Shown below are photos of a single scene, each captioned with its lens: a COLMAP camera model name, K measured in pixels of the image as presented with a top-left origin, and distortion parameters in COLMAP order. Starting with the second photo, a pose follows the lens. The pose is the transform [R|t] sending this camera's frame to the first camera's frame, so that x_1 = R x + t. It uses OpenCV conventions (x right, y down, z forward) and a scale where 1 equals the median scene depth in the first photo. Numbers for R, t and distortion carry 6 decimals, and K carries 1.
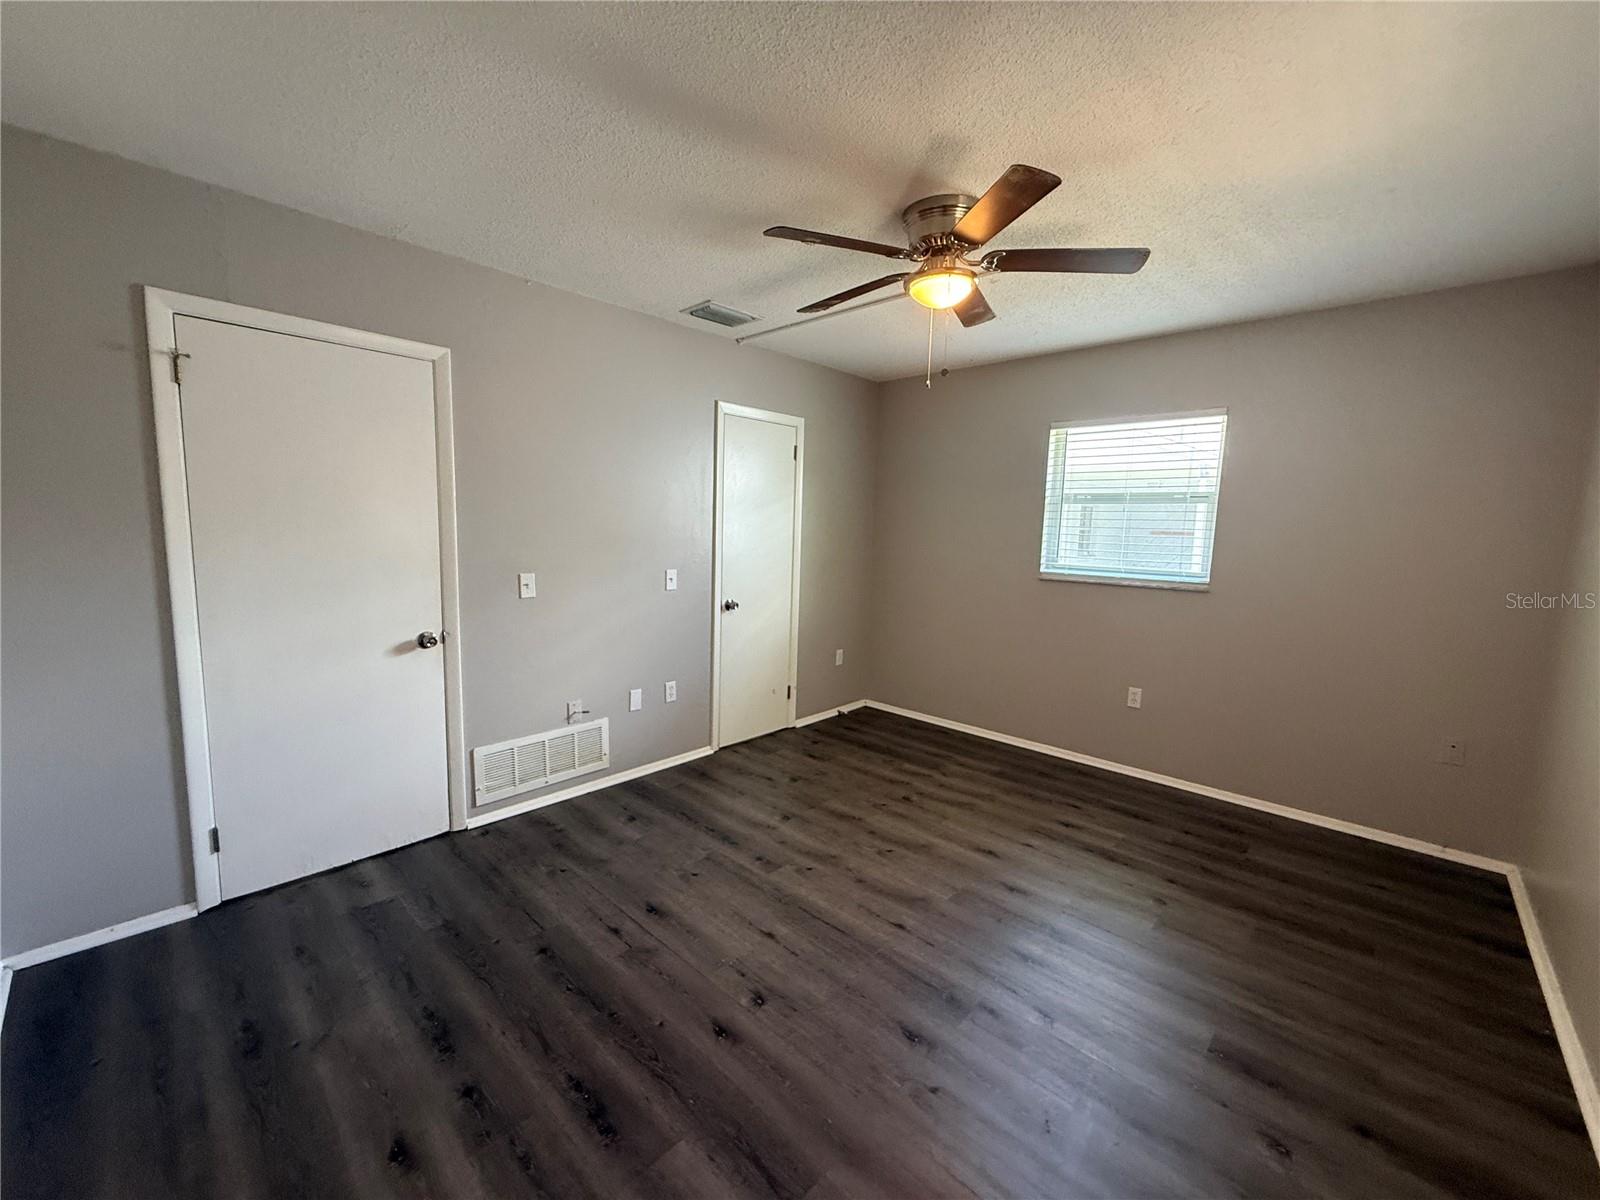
lens RADIAL K [[637.5, 0, 794.7], [0, 637.5, 598.9], [0, 0, 1]] dist [0.001665, -0.000371]
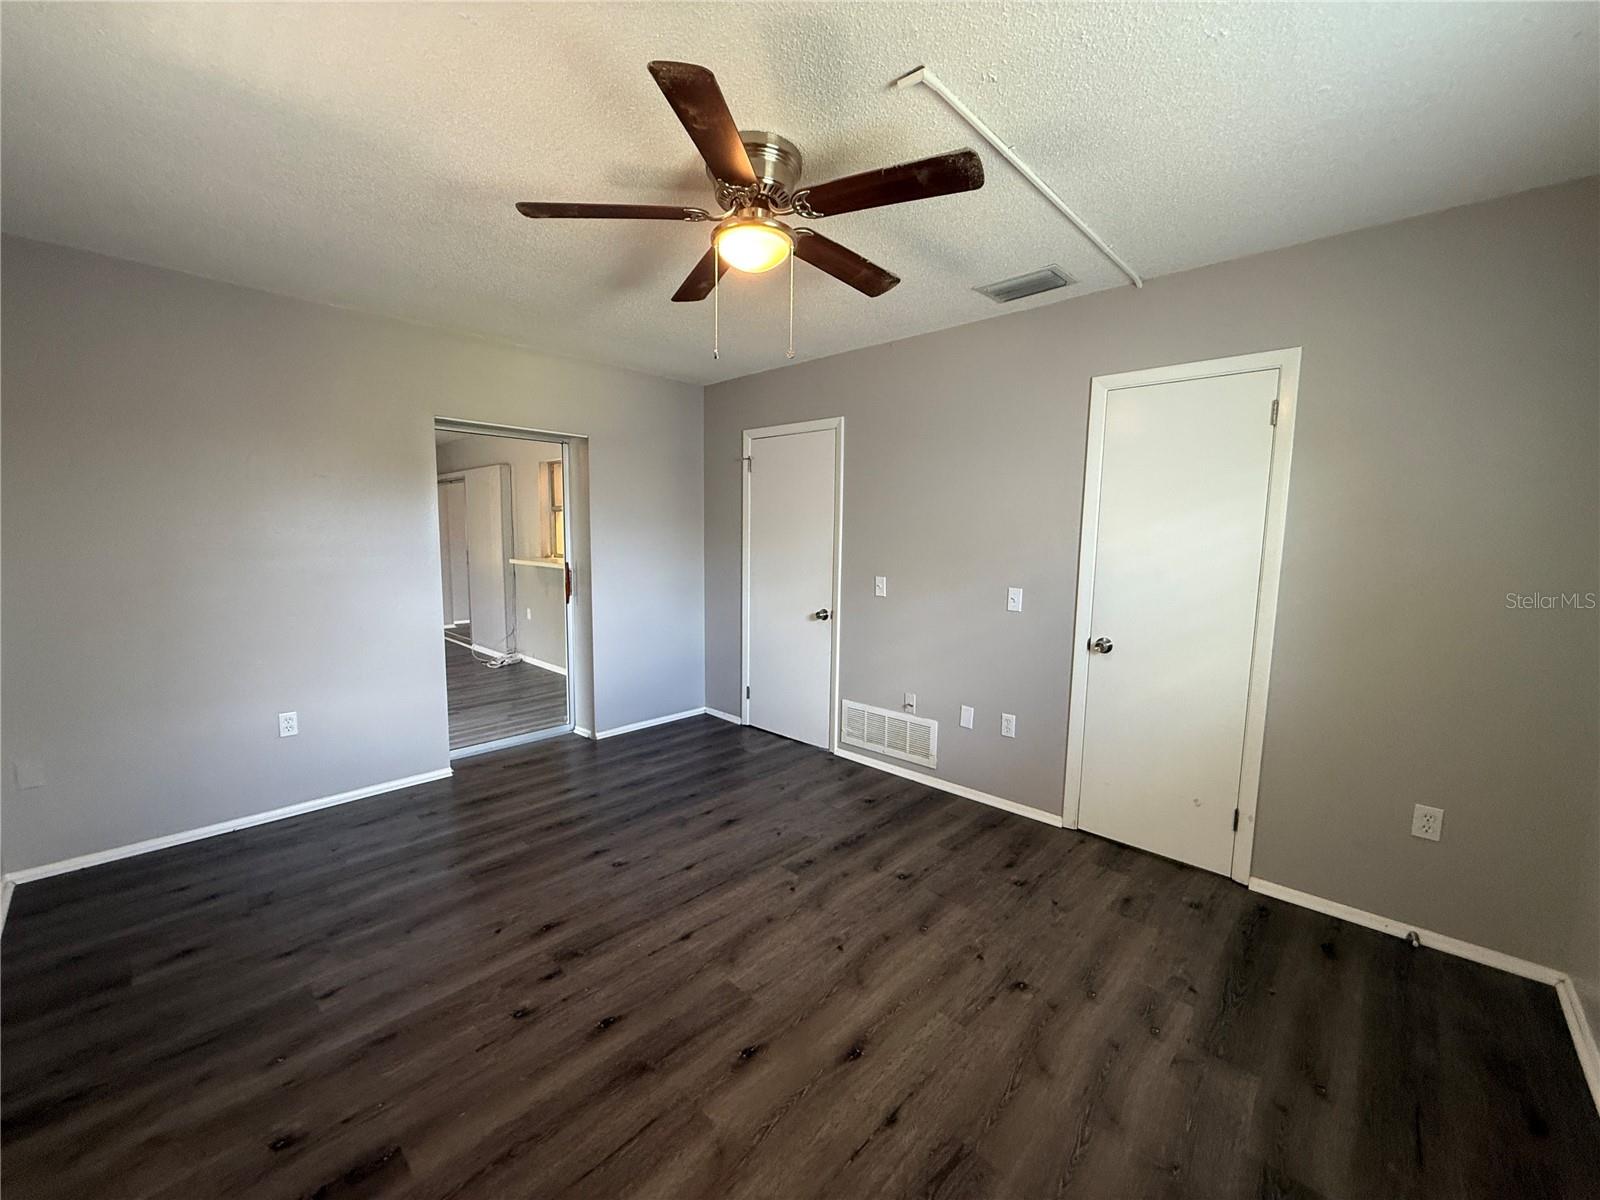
lens RADIAL K [[636.1, 0, 796.3], [0, 636.1, 600.8], [0, 0, 1]] dist [-0.000725, -0.000370]
pose [[0.003670, 0.081046, -0.996704, 0.766823], [-0.130581, 0.988215, 0.079874, -0.066278], [0.991431, 0.129857, 0.014210, 0.763668]]
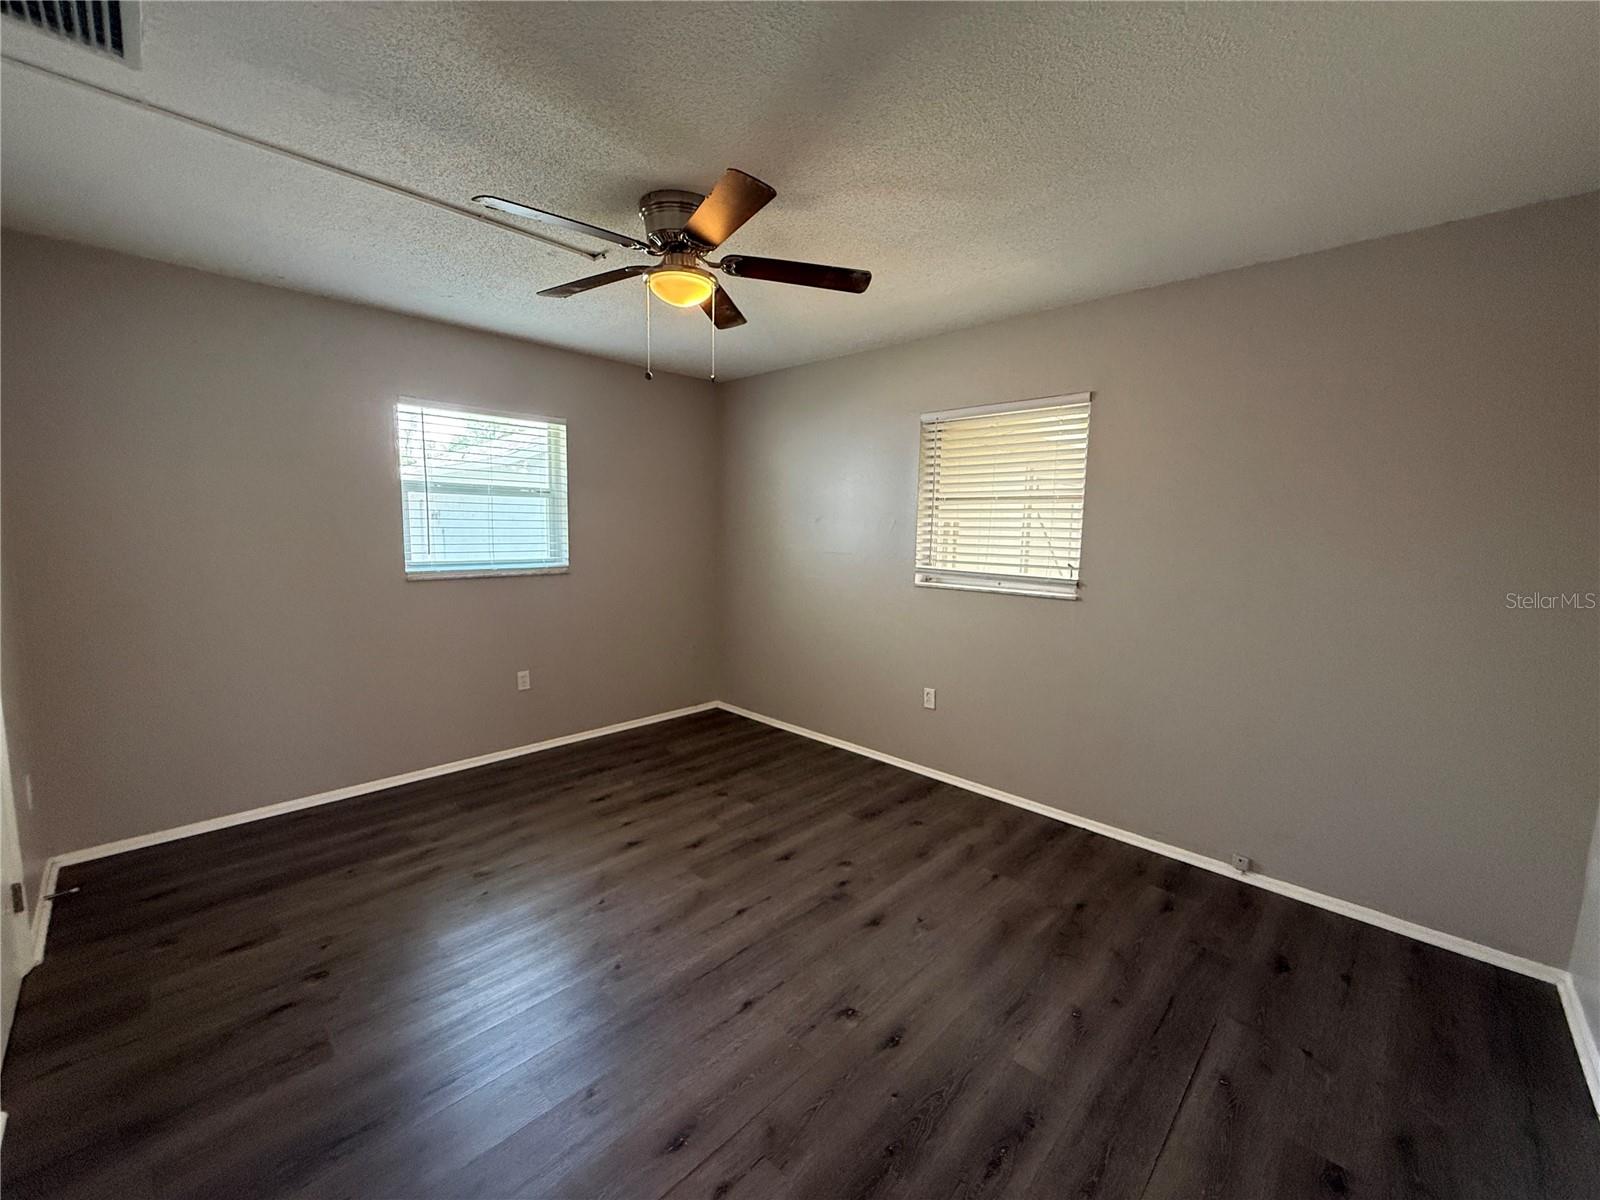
lens RADIAL K [[637.5, 0, 794.7], [0, 637.5, 598.9], [0, 0, 1]] dist [0.001665, -0.000371]
pose [[0.016025, -0.138685, 0.990207, -0.560887], [0.100565, 0.985536, 0.136403, -0.088518], [-0.994801, 0.097395, 0.029740, 0.584127]]
